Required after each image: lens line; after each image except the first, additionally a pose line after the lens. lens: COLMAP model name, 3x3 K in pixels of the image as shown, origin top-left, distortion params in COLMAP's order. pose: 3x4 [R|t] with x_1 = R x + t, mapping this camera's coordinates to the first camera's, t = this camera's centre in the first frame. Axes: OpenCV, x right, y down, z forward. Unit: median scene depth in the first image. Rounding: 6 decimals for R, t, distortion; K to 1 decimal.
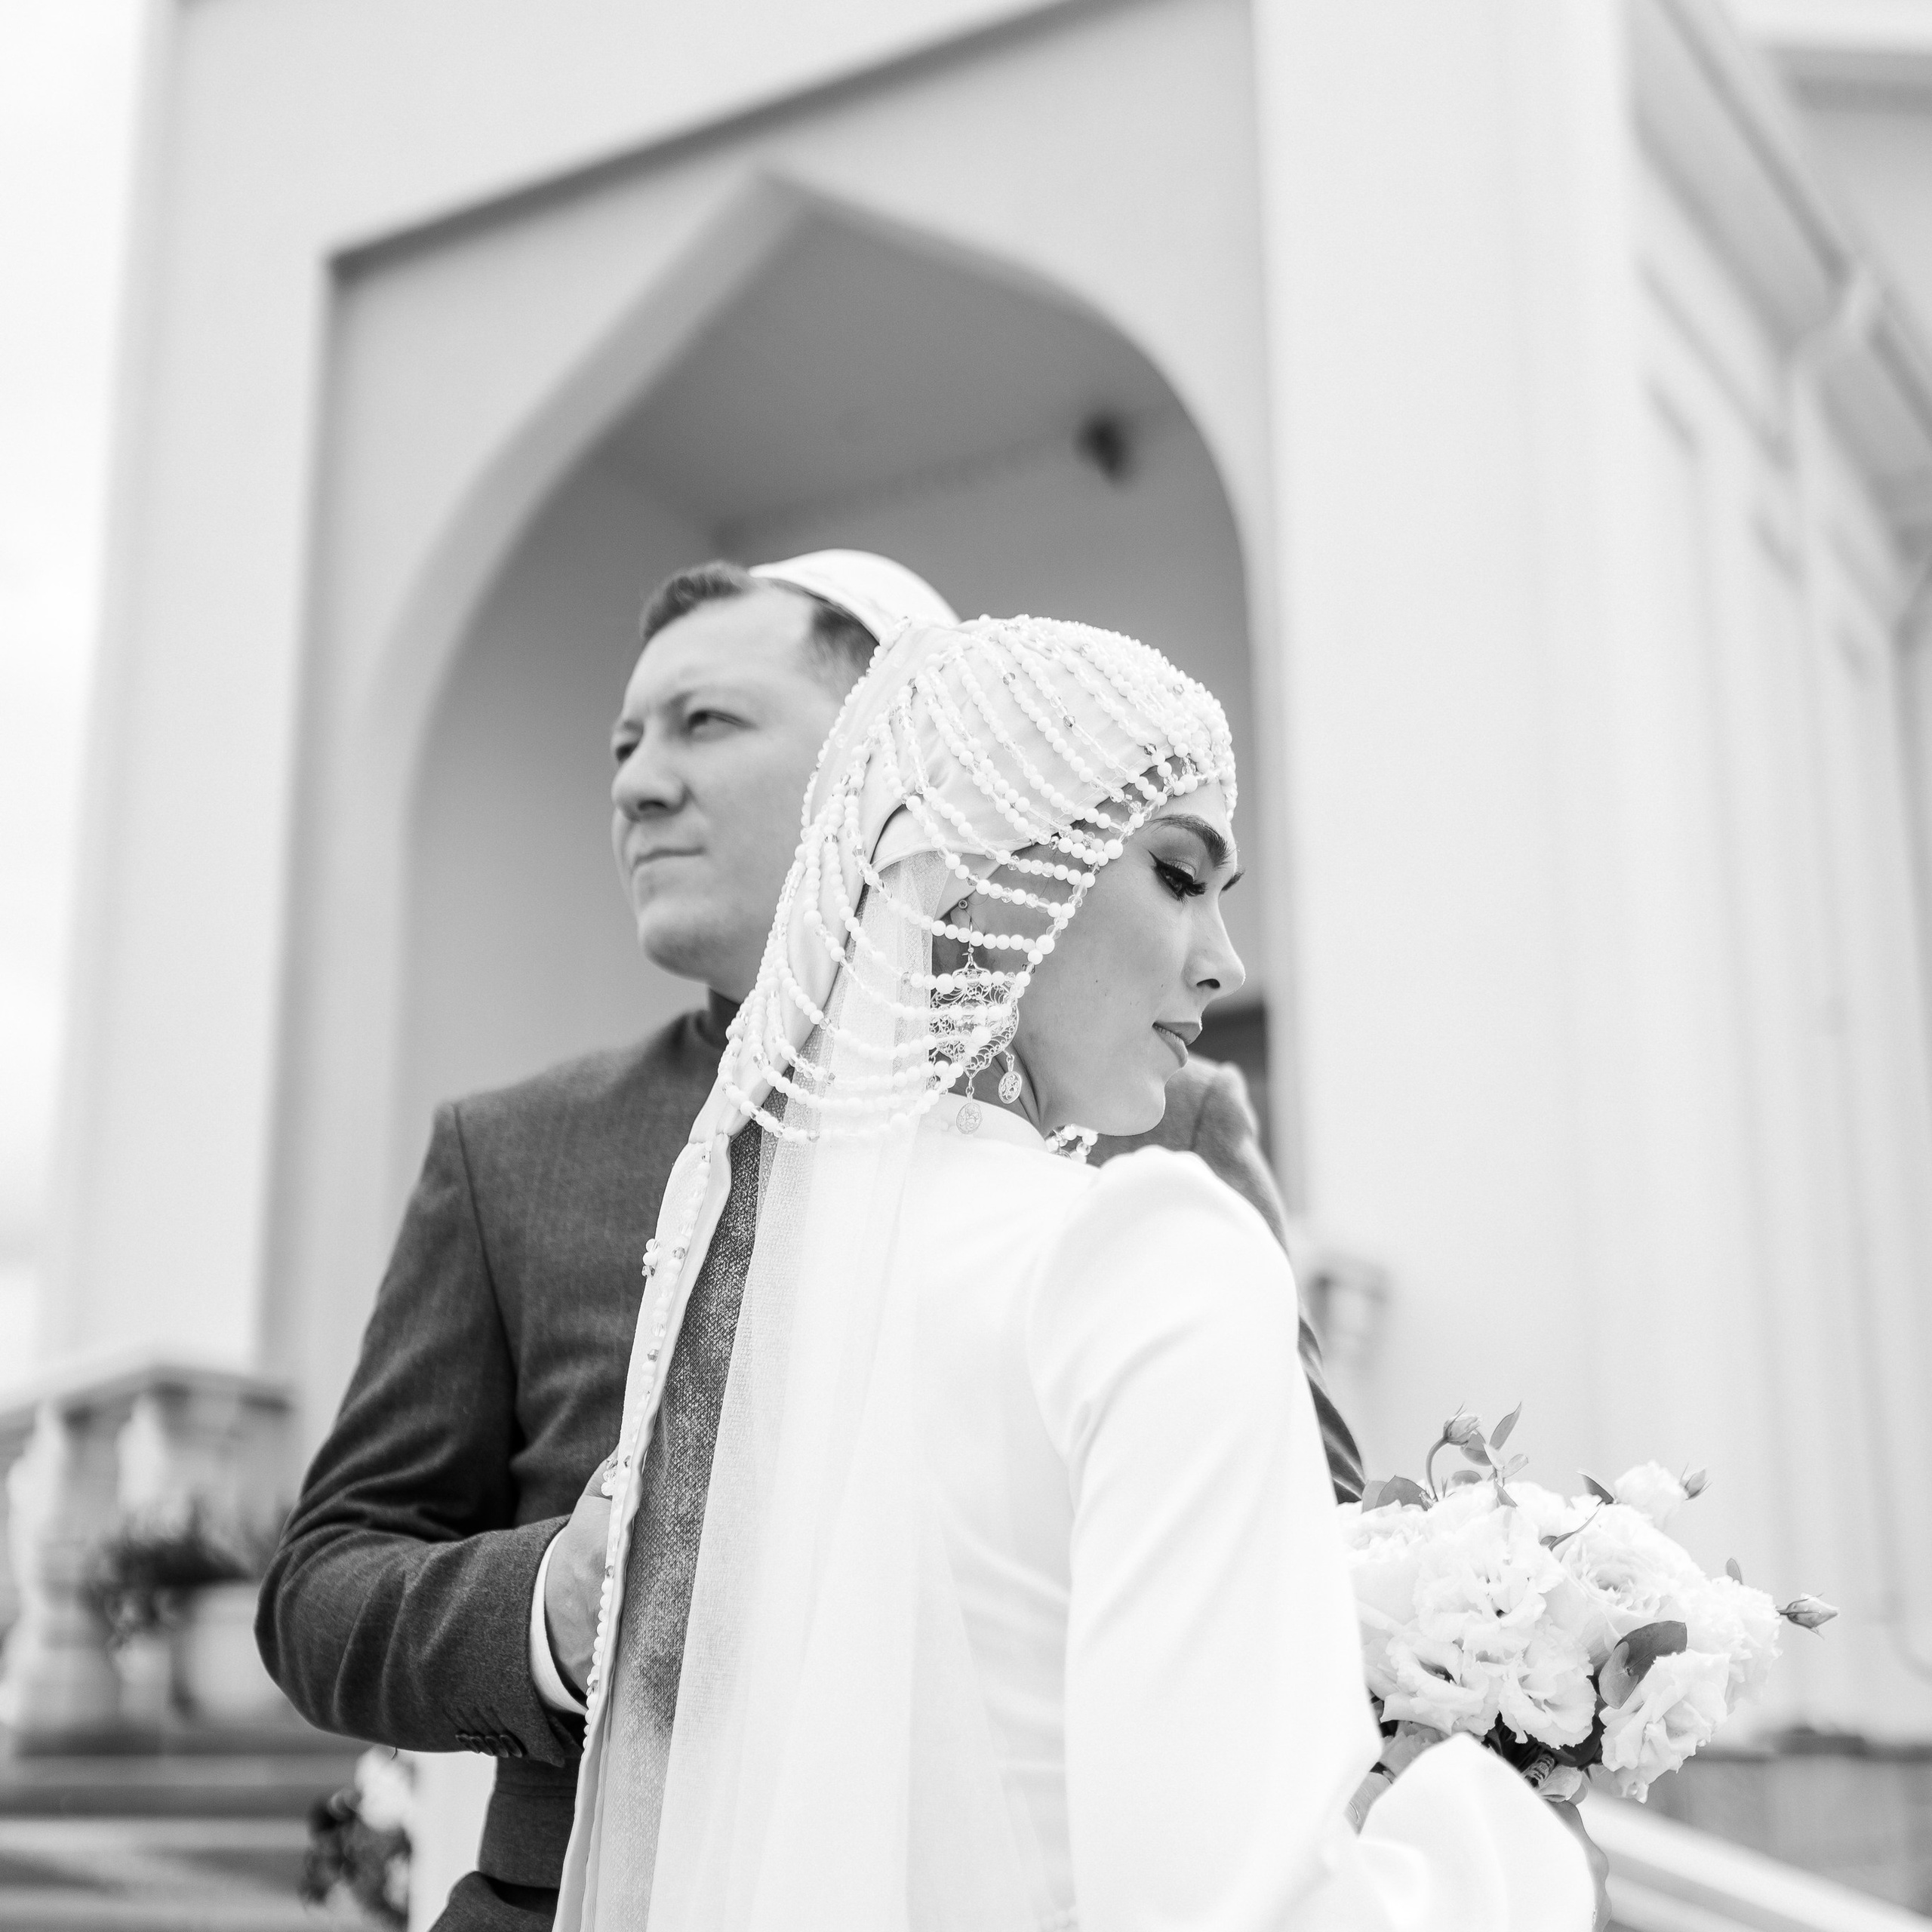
lens RADIAL K [[2644.2, 0, 965.3], [0, 2644.2, 998.5], [0, 0, 1]] dist [-0.034541, -0.091036]
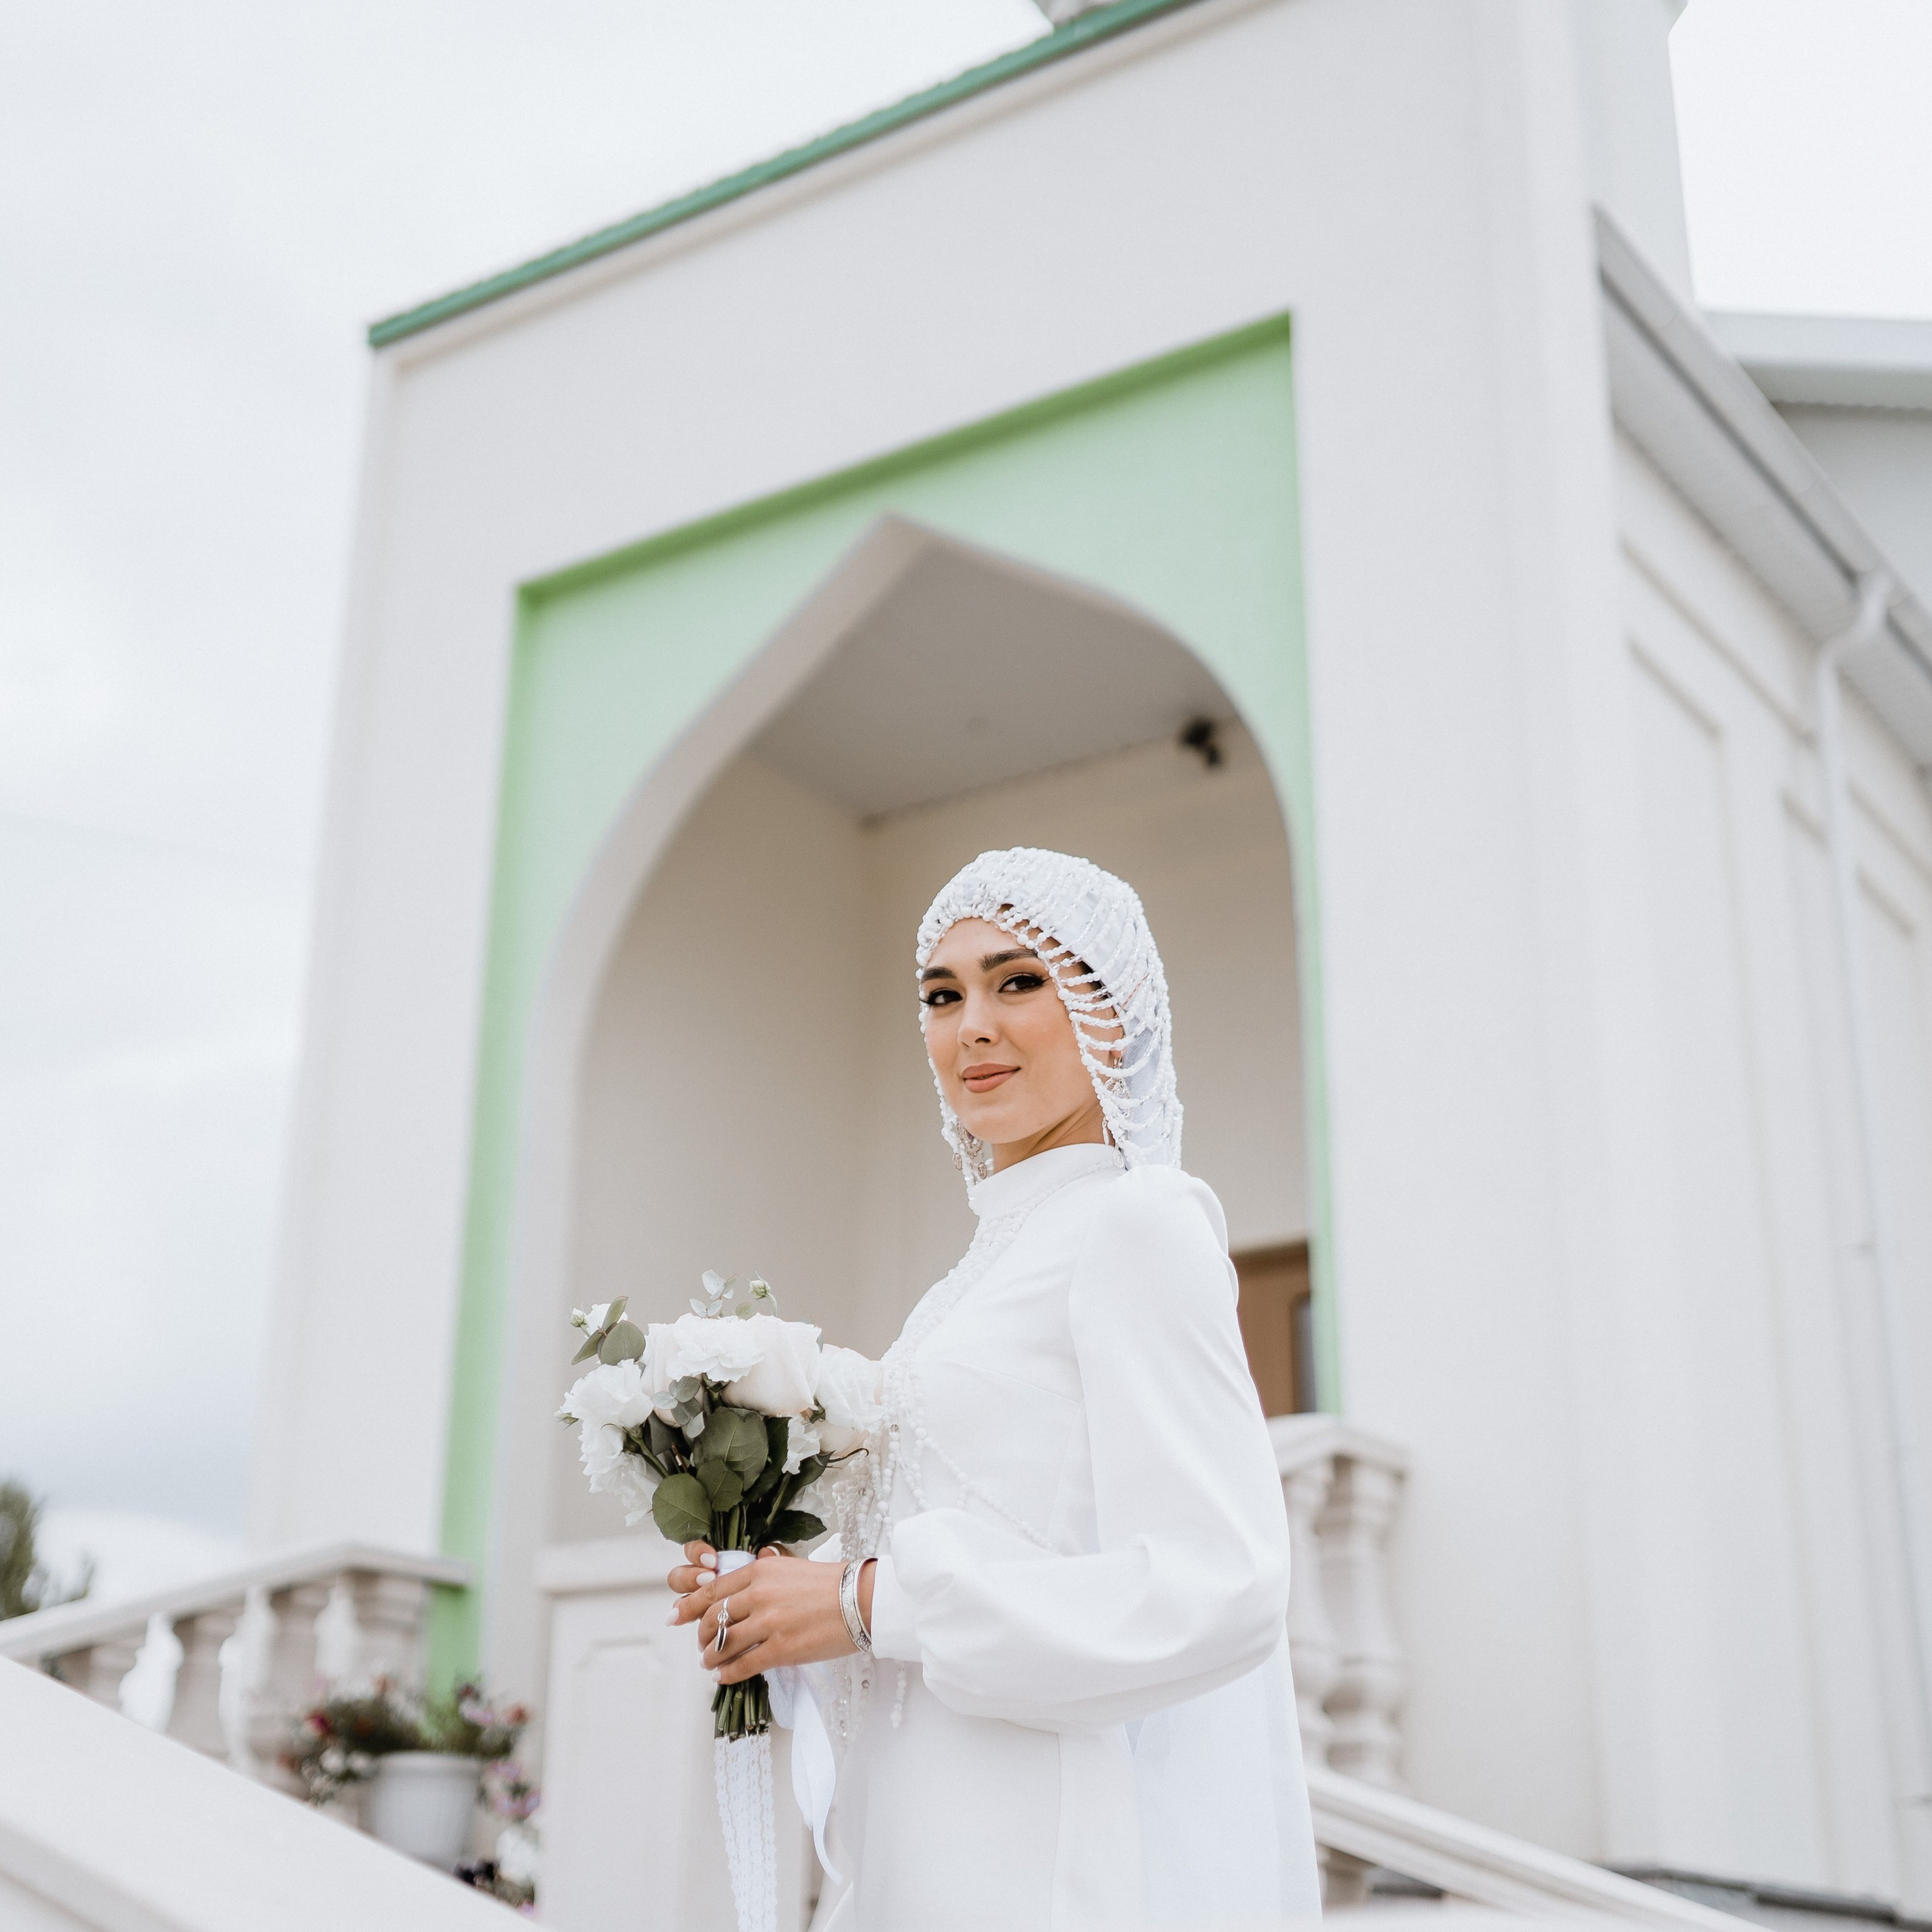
lens RADIAL K [[2916.0, 0, 966.0], [0, 2916.0, 966.0], [0, 0, 1]] dist [-0.031561, -0.075999]
pose [[0.996640, -0.007918, -0.081517, 0.060633], [-0.001504, 0.993378, -0.114884, 0.031123], [0.081887, 0.114620, 0.990029, -0.245893]]
